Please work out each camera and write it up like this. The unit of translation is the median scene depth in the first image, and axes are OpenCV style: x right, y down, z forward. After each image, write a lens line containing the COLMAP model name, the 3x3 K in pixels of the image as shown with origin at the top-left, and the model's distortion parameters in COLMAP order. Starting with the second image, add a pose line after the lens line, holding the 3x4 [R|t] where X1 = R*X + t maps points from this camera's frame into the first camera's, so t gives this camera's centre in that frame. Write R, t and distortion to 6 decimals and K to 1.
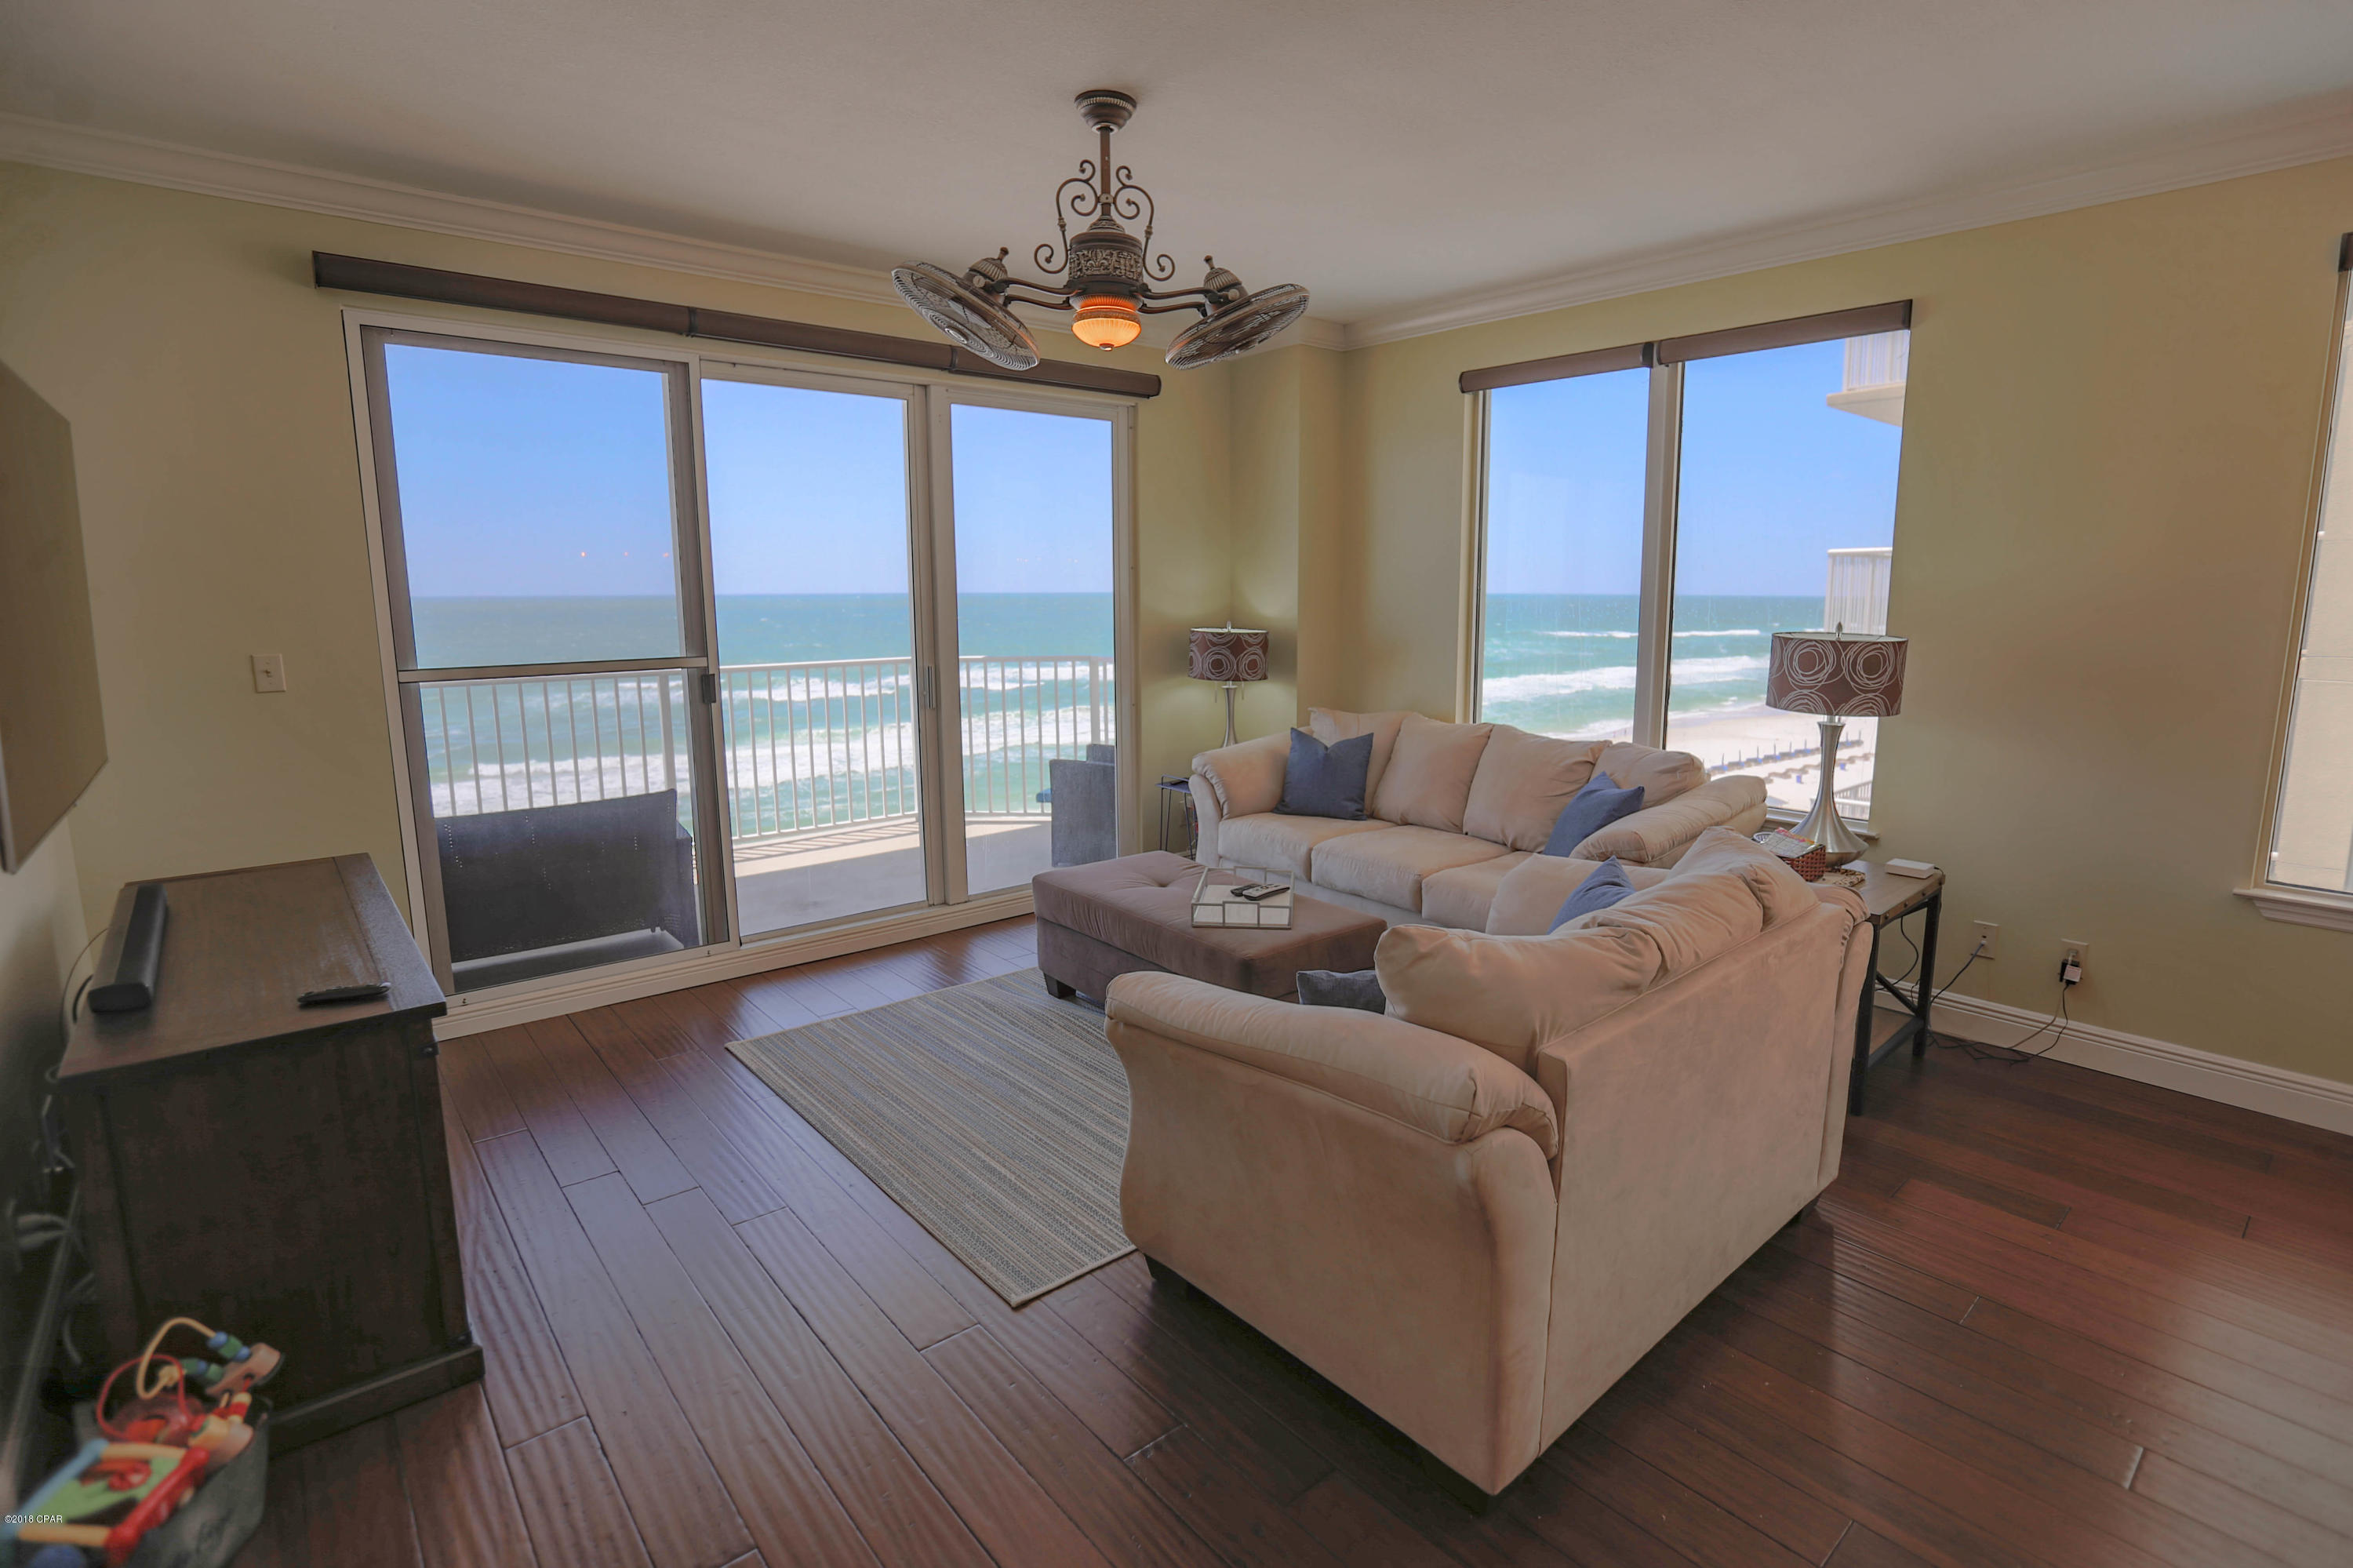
lens RADIAL K [[1124.4, 0, 1212.0], [0, 1124.4, 764.2], [0, 0, 1]] dist [-0.059985, 0.024266]
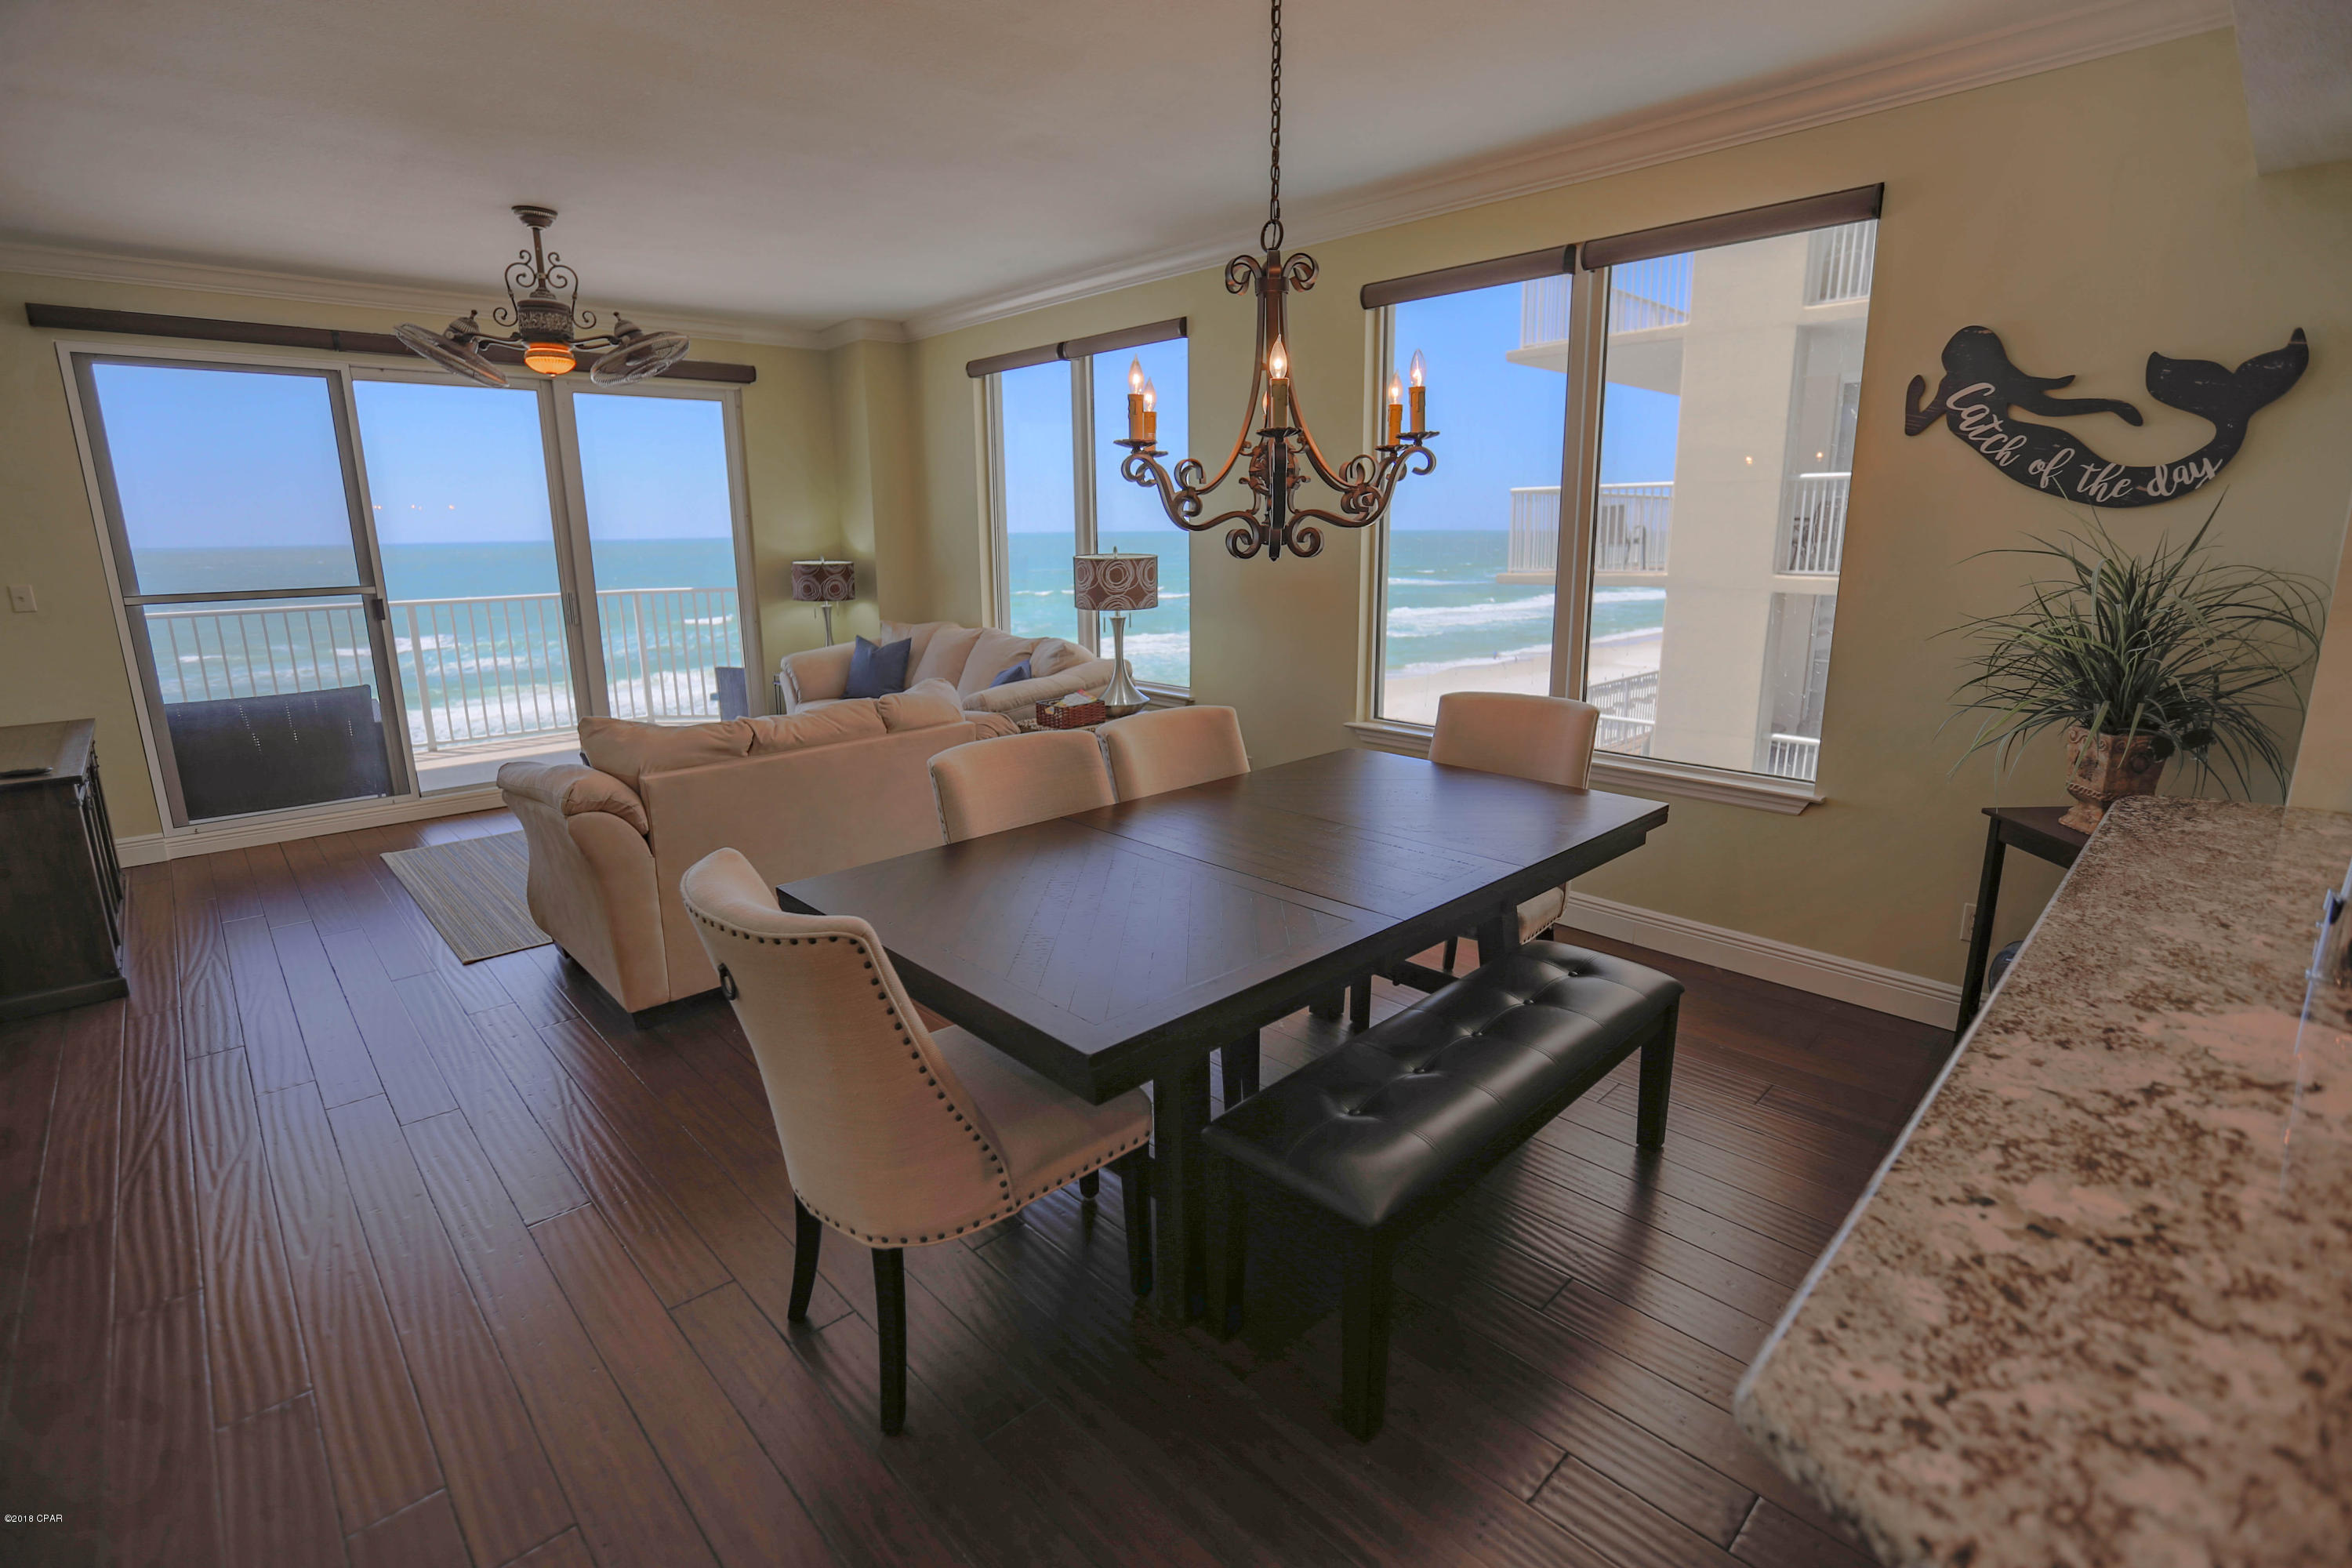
lens RADIAL K [[1083.4, 0, 1172.5], [0, 1083.4, 768.1], [0, 0, 1]] dist [-0.044479, 0.014461]
pose [[0.999289, -0.016471, 0.033929, 0.488961], [0.014291, 0.997877, 0.063535, 0.059779], [-0.034903, -0.063005, 0.997403, -0.365444]]
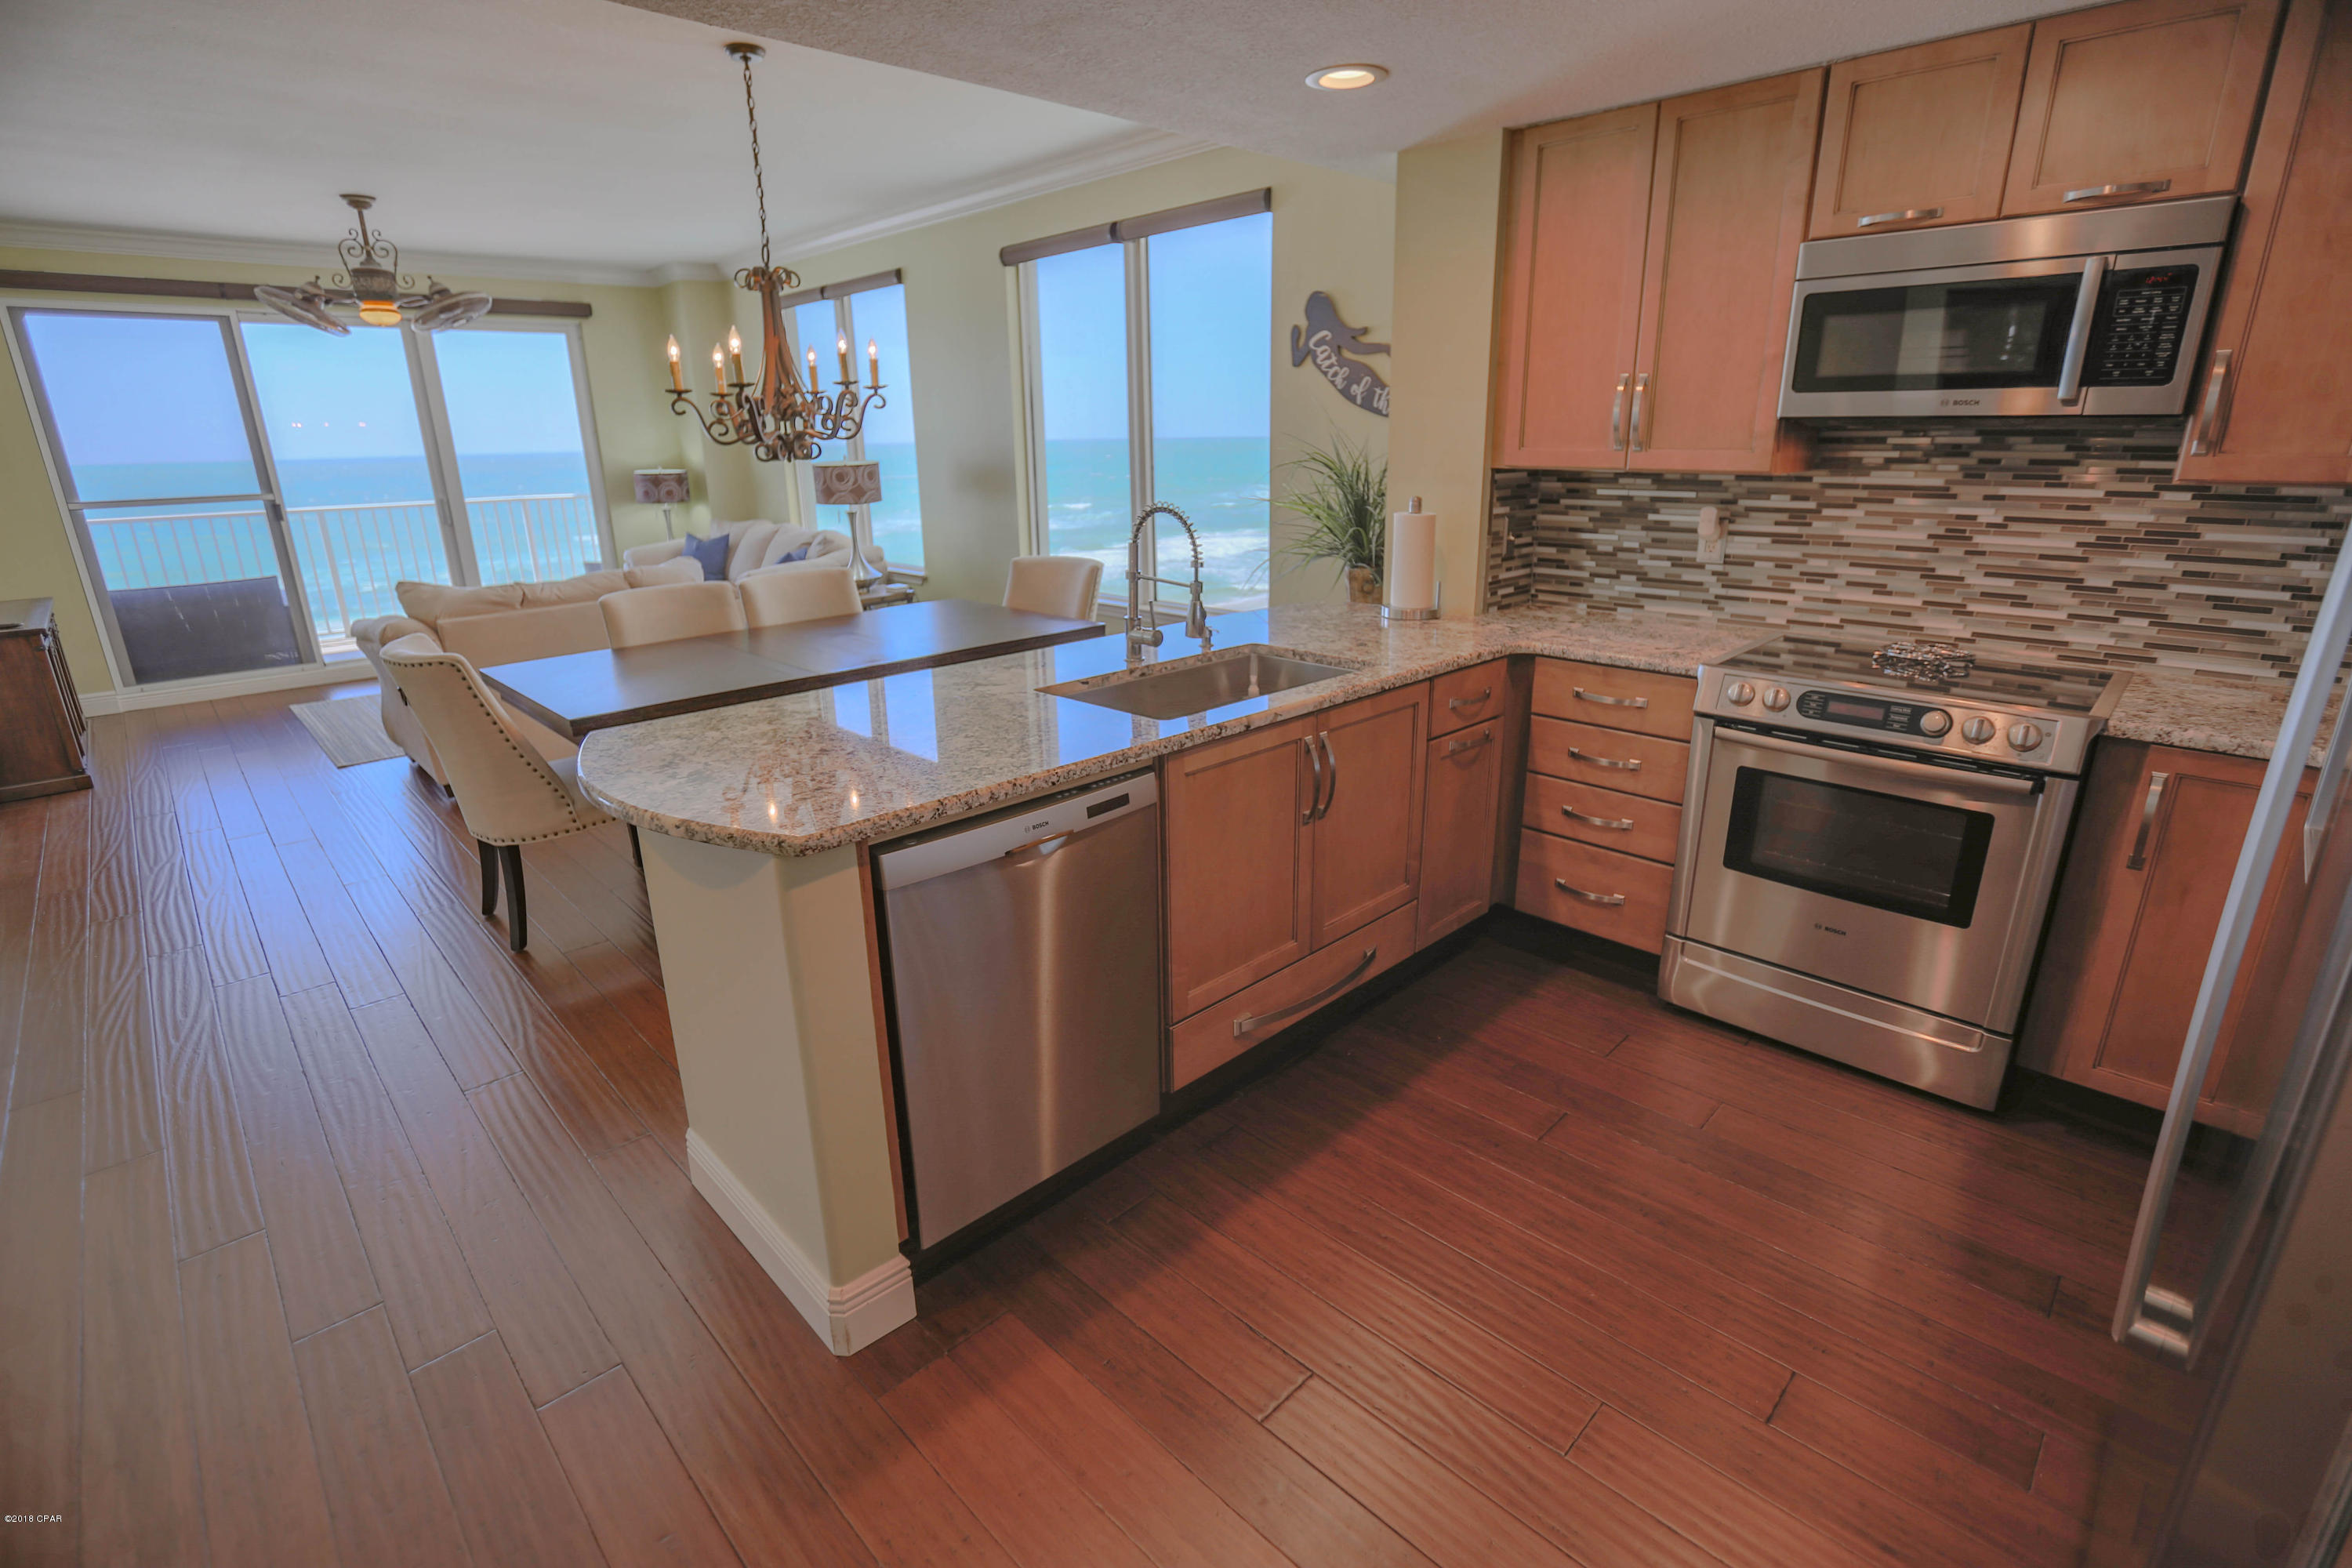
lens RADIAL K [[1086.9, 0, 1182.9], [0, 1086.9, 776.1], [0, 0, 1]] dist [-0.044313, 0.014079]
pose [[0.998469, -0.029989, 0.046476, 0.857179], [0.022721, 0.988472, 0.149692, 0.121445], [-0.050429, -0.148407, 0.987640, -0.747869]]
